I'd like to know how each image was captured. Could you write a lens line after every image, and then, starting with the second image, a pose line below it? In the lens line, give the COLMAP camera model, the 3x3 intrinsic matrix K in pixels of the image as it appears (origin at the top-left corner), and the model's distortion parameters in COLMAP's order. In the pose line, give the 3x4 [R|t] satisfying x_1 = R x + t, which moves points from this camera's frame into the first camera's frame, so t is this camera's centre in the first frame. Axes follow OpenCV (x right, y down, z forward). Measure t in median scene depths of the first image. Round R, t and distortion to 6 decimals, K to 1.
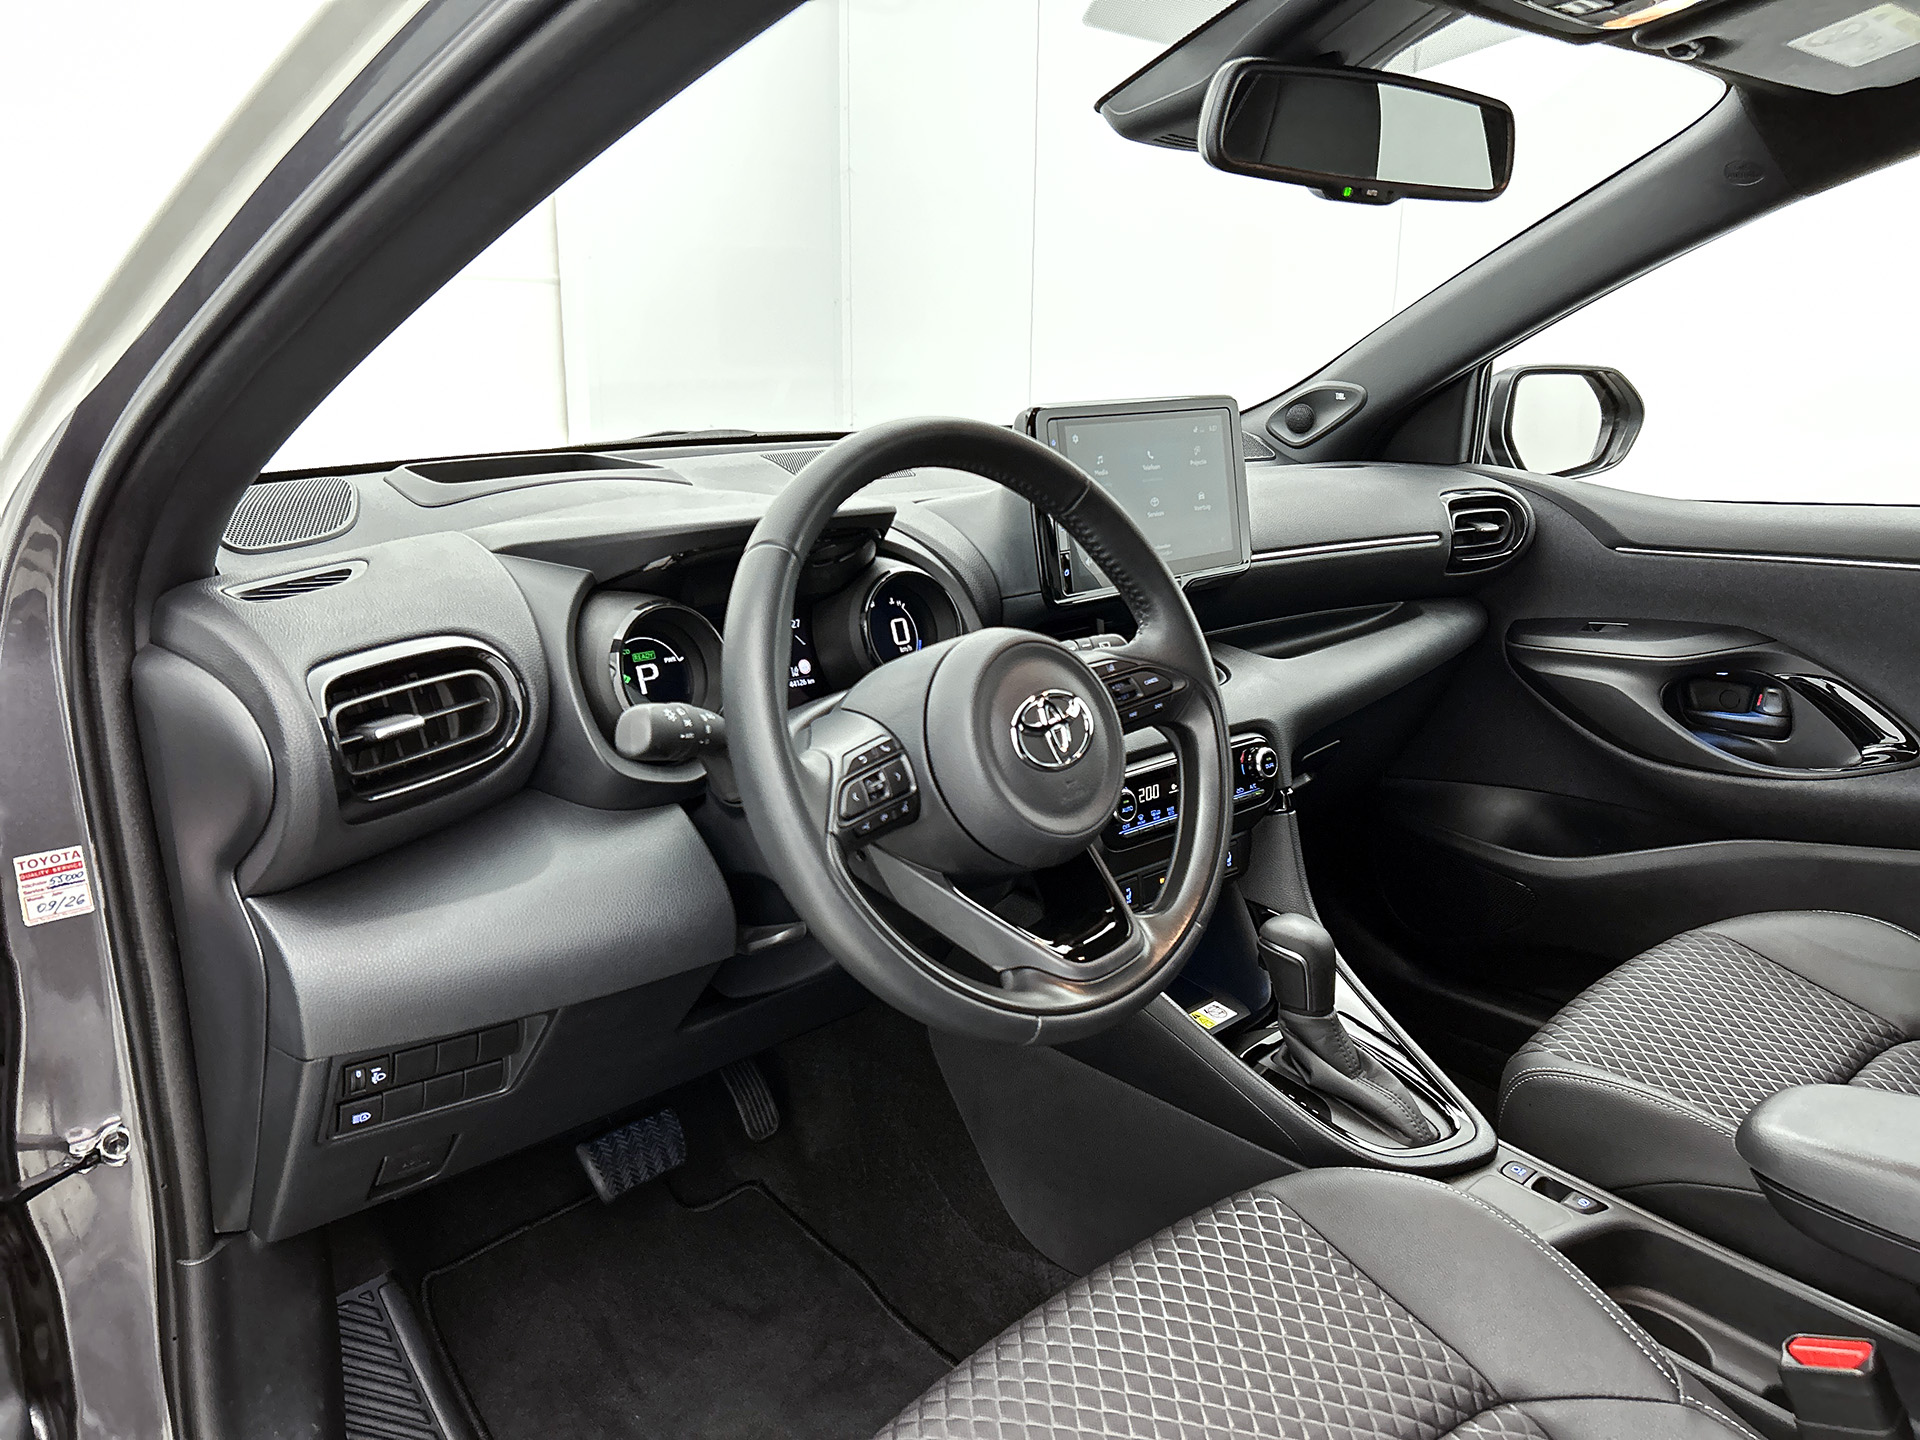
lens RADIAL K [[1423.6, 0, 968.3], [0, 1423.6, 723.4], [0, 0, 1]] dist [-0.007320, -0.002120]
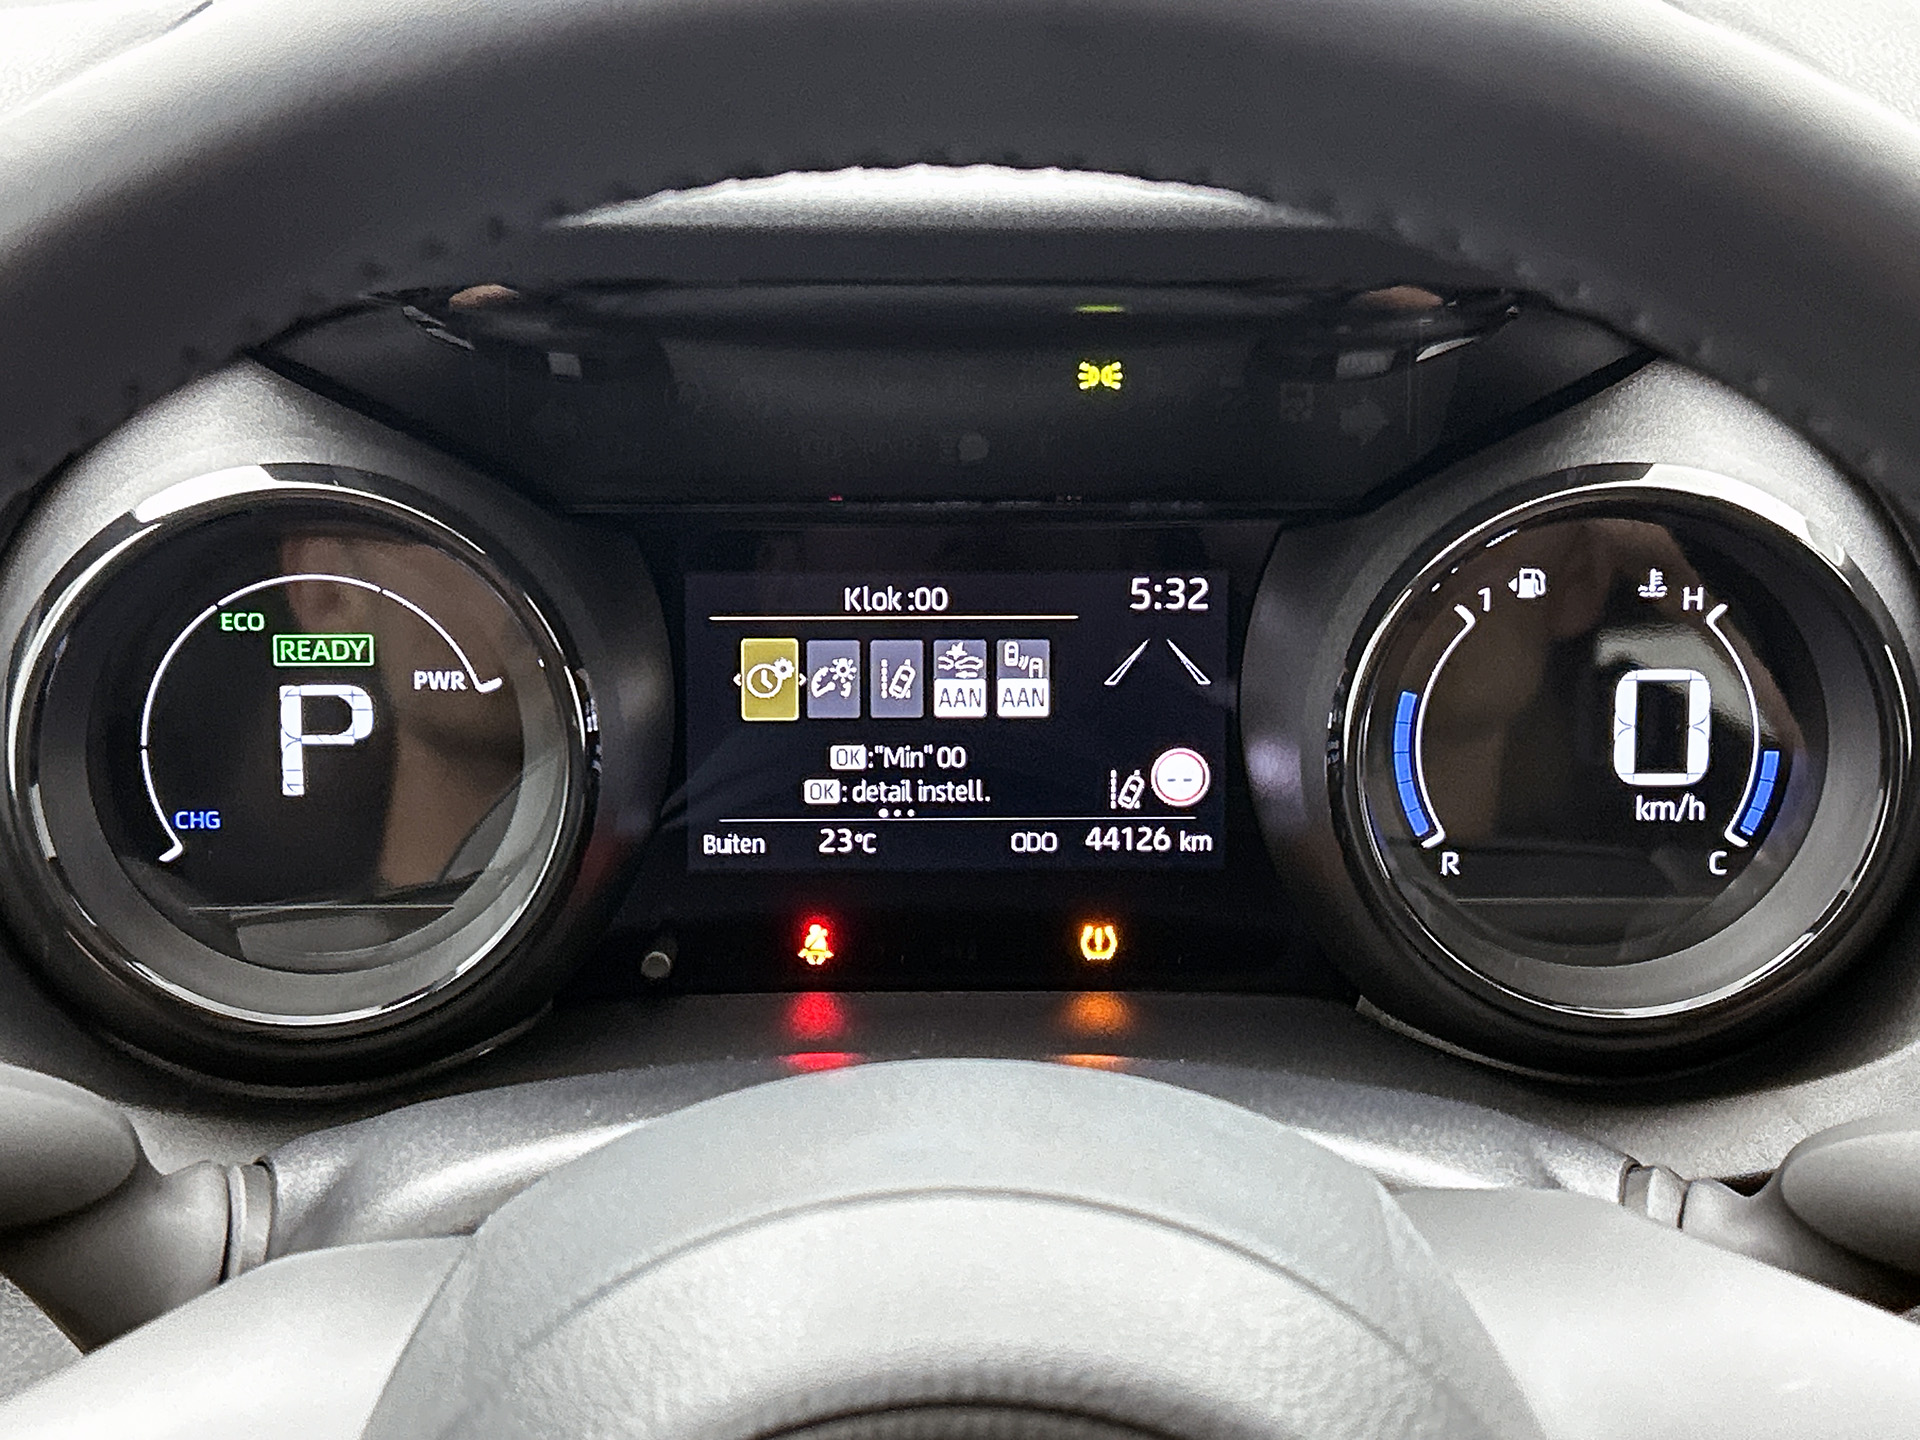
lens RADIAL K [[3234.1, 0, 958.8], [0, 3234.1, 719.6], [0, 0, 1]] dist [0.225345, 0.000000]
pose [[0.714595, 0.292354, -0.635518, 0.203221], [-0.177615, 0.954538, 0.239396, -0.173634], [0.676614, -0.058194, 0.734034, 0.573466]]
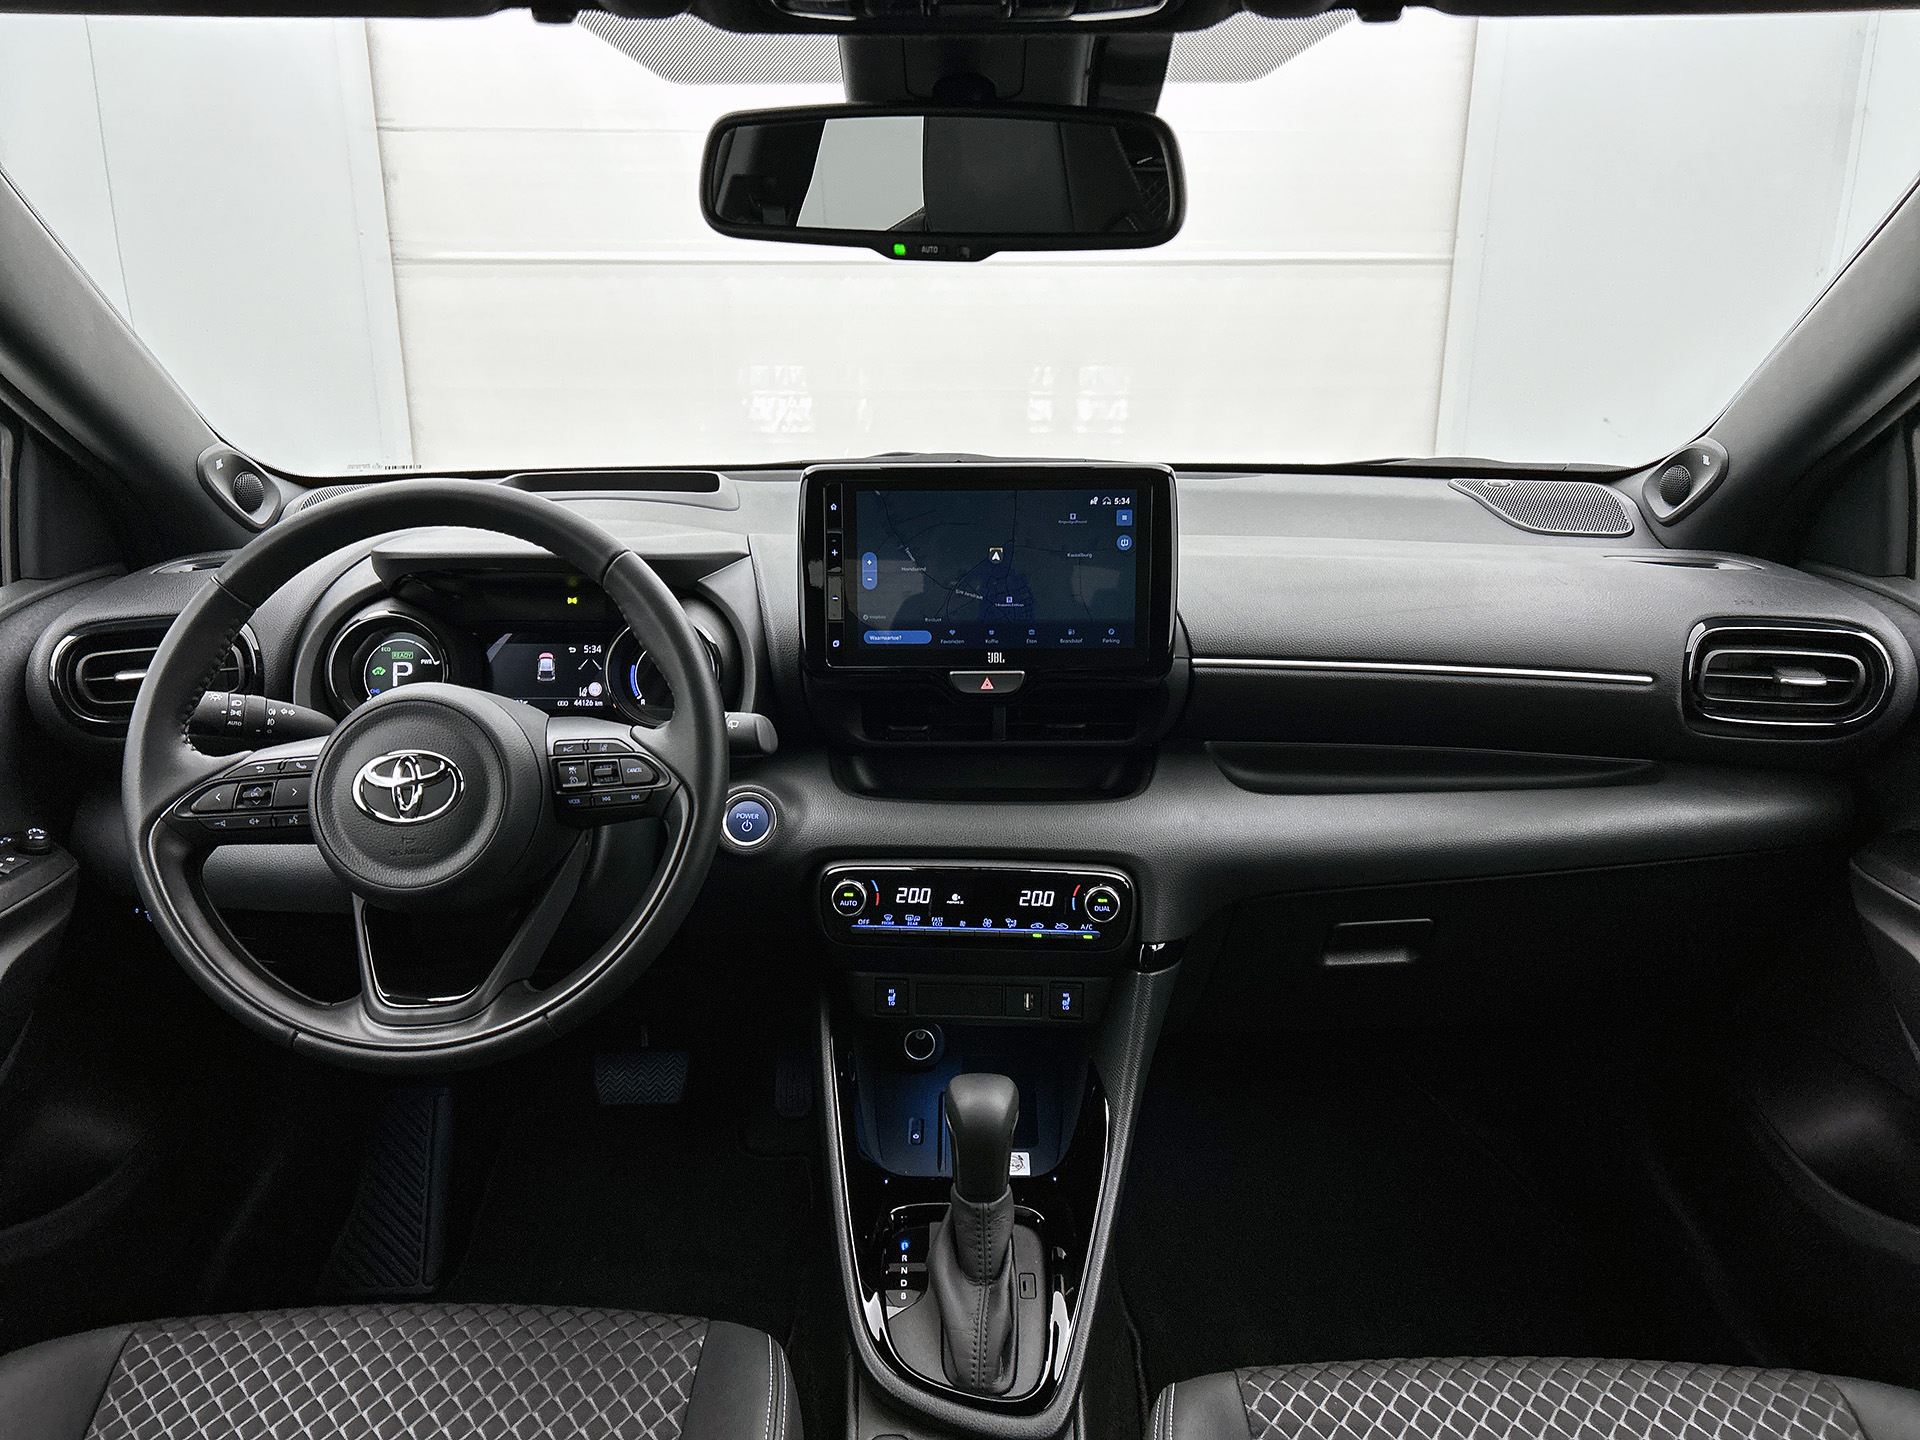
lens RADIAL K [[1435.6, 0, 967.4], [0, 1435.6, 712.0], [0, 0, 1]] dist [0.062174, 0.001586]
pose [[0.701625, 0.189386, -0.686917, 0.858960], [-0.179988, 0.979875, 0.086314, -0.171310], [0.689439, 0.063077, 0.721592, 0.392959]]
